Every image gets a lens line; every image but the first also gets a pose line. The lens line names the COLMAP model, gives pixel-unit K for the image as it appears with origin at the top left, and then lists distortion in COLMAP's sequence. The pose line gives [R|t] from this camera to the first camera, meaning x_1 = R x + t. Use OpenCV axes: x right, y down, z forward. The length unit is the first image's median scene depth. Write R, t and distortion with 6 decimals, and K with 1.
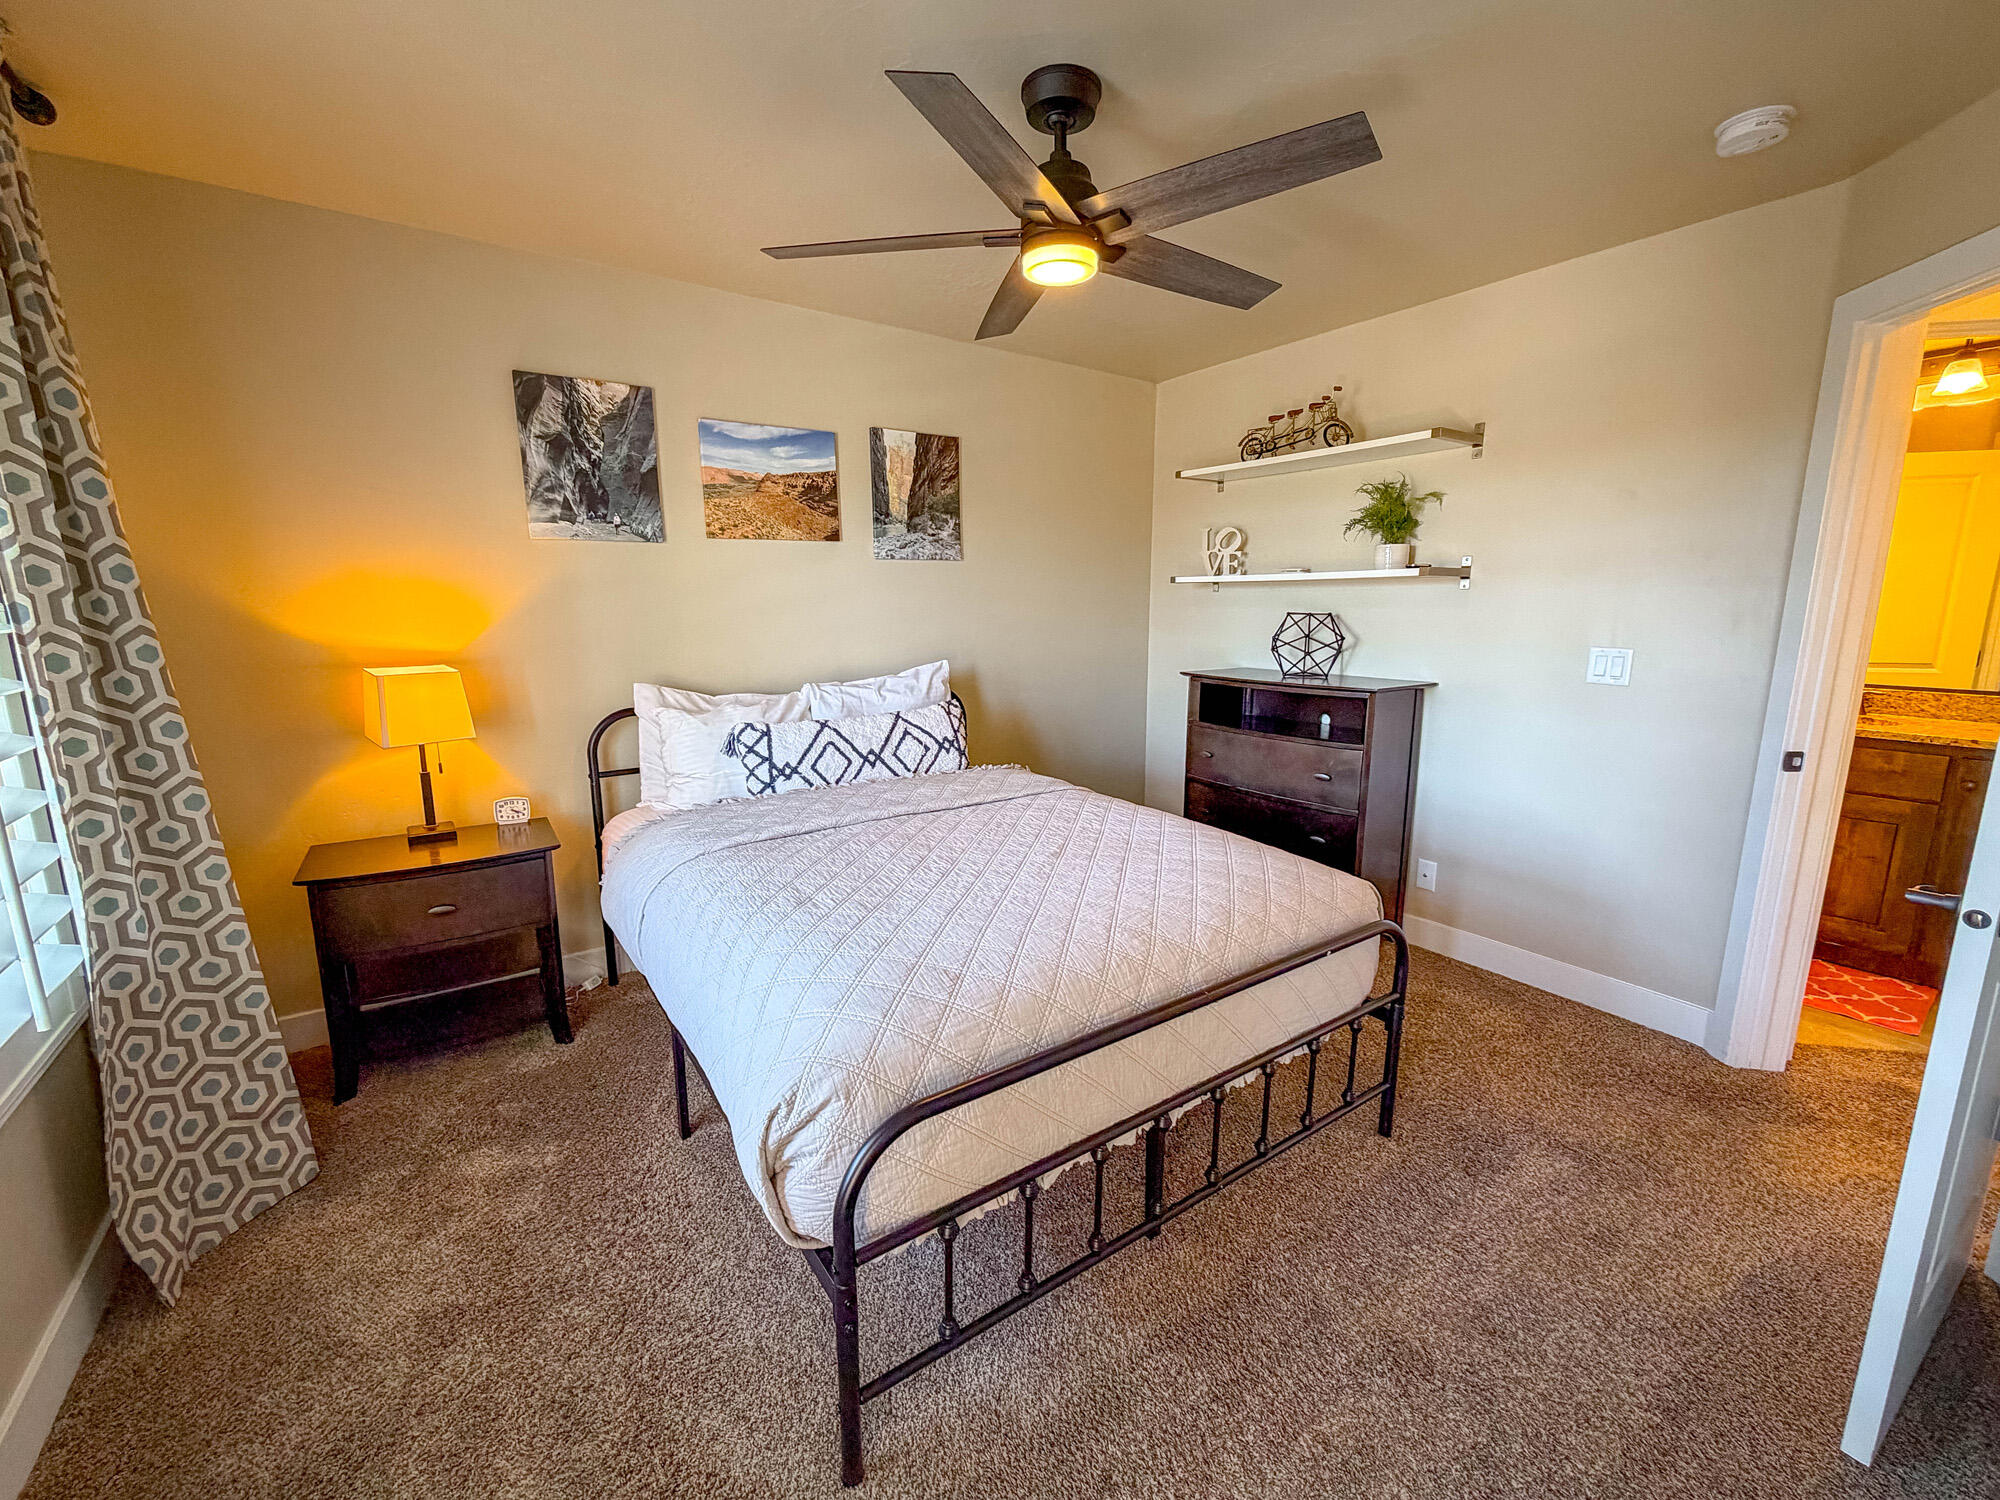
lens RADIAL K [[803.4, 0, 998.9], [0, 803.4, 745.5], [0, 0, 1]] dist [-0.002760, 0.000336]
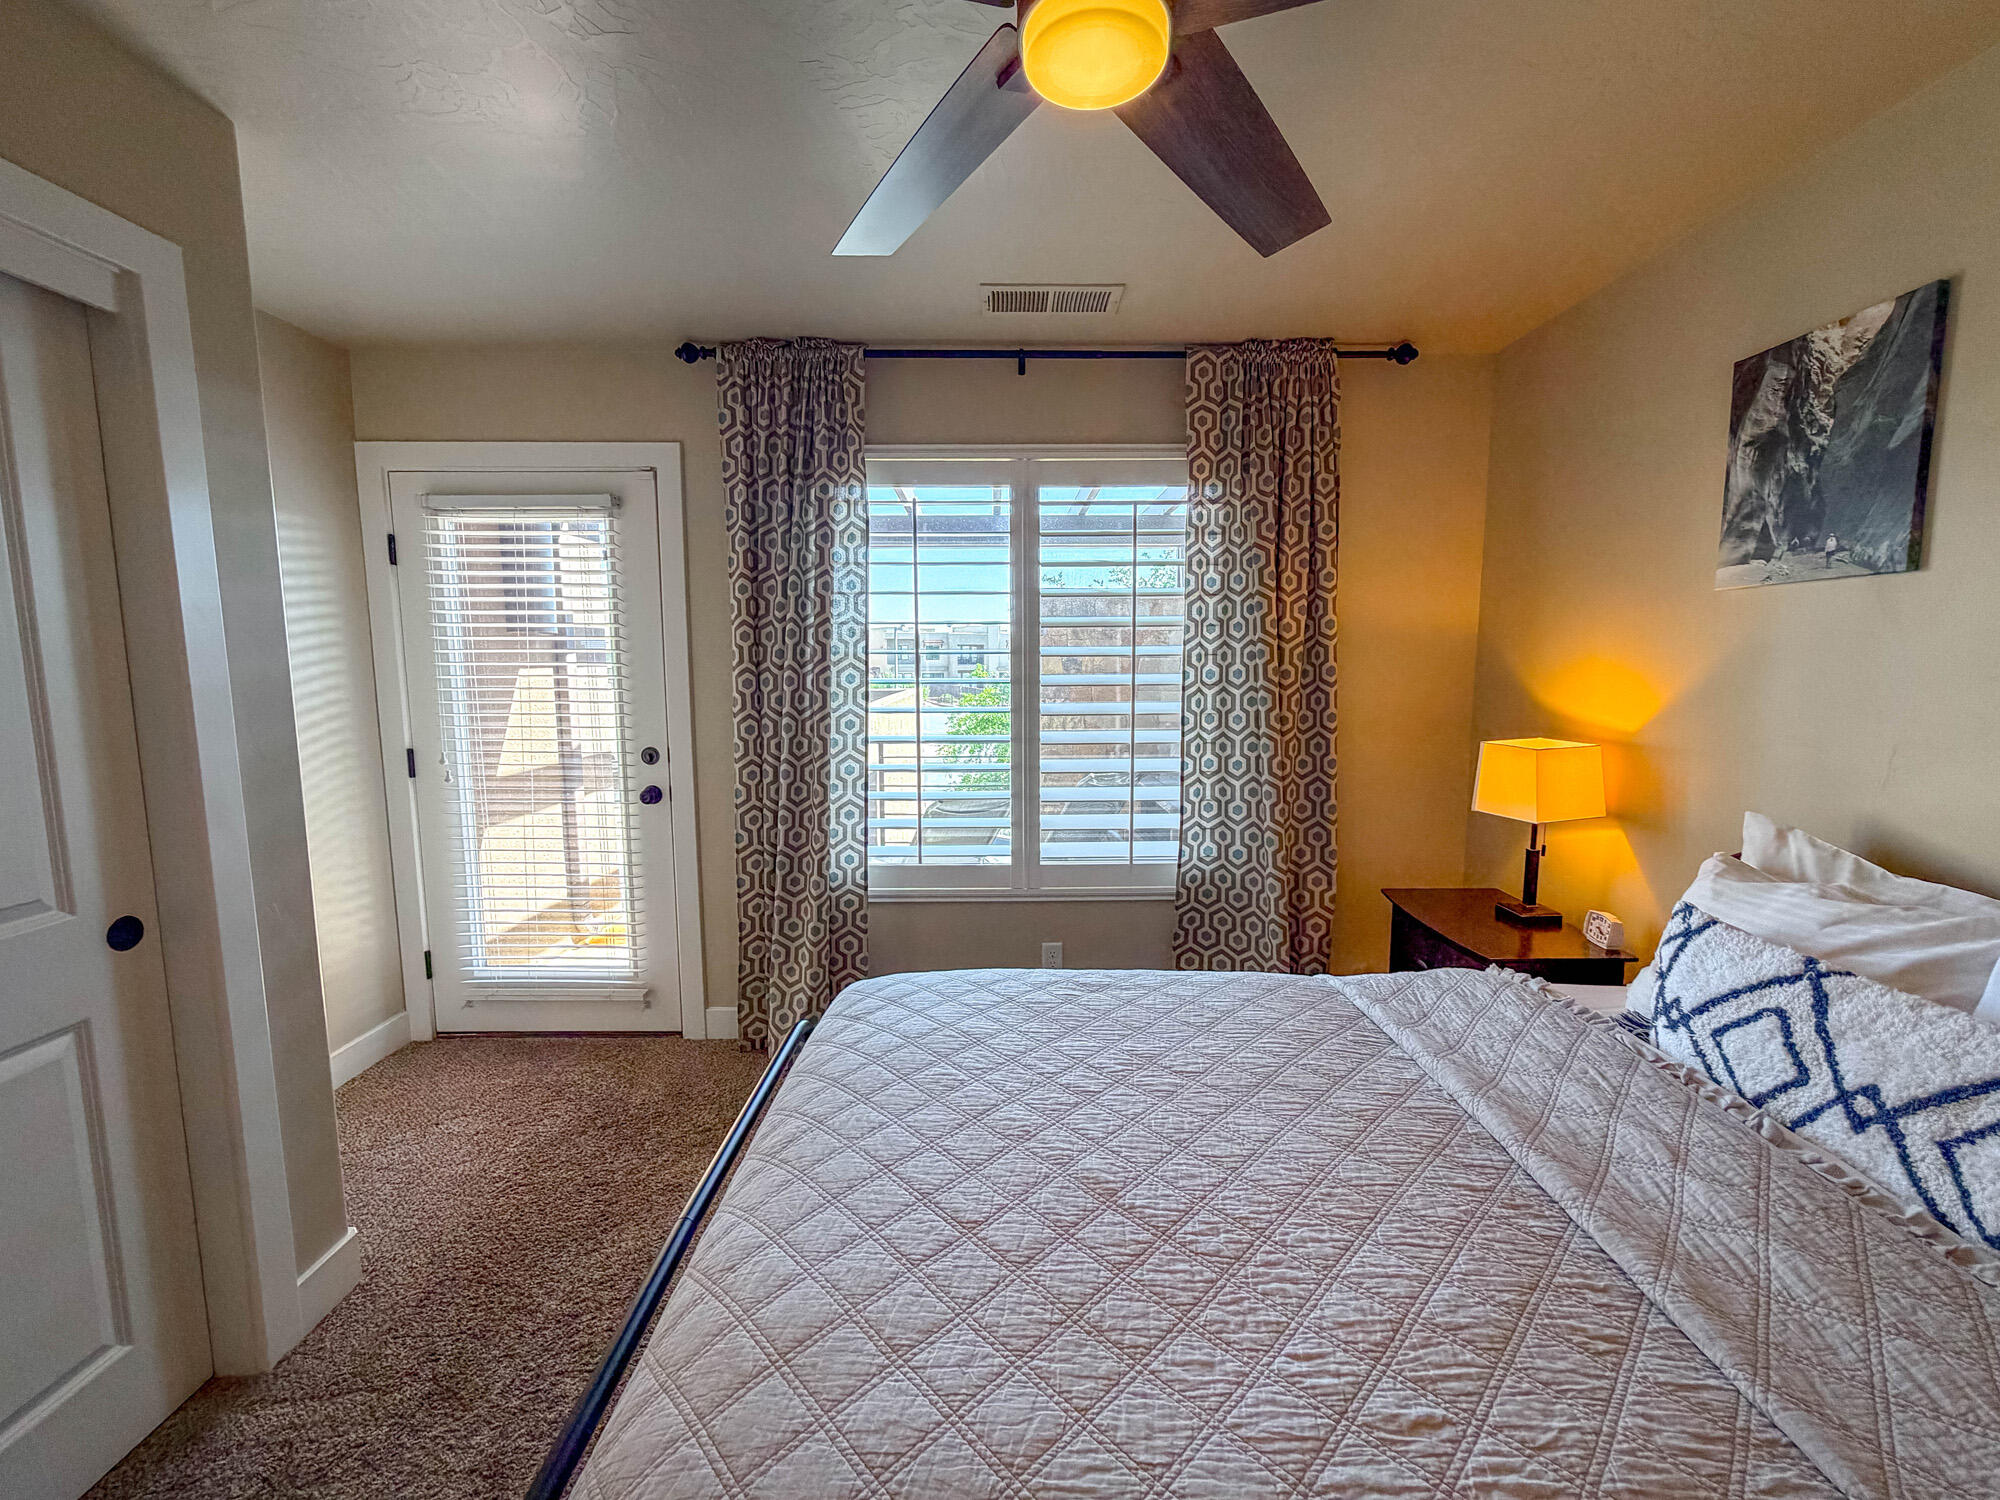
lens RADIAL K [[803.4, 0, 1006.3], [0, 803.4, 746.0], [0, 0, 1]] dist [-0.002760, 0.000336]
pose [[-0.543439, 0.090613, -0.834544, 0.372129], [-0.154164, 0.966475, 0.205327, -0.169898], [0.825171, 0.240239, -0.511251, 0.862518]]
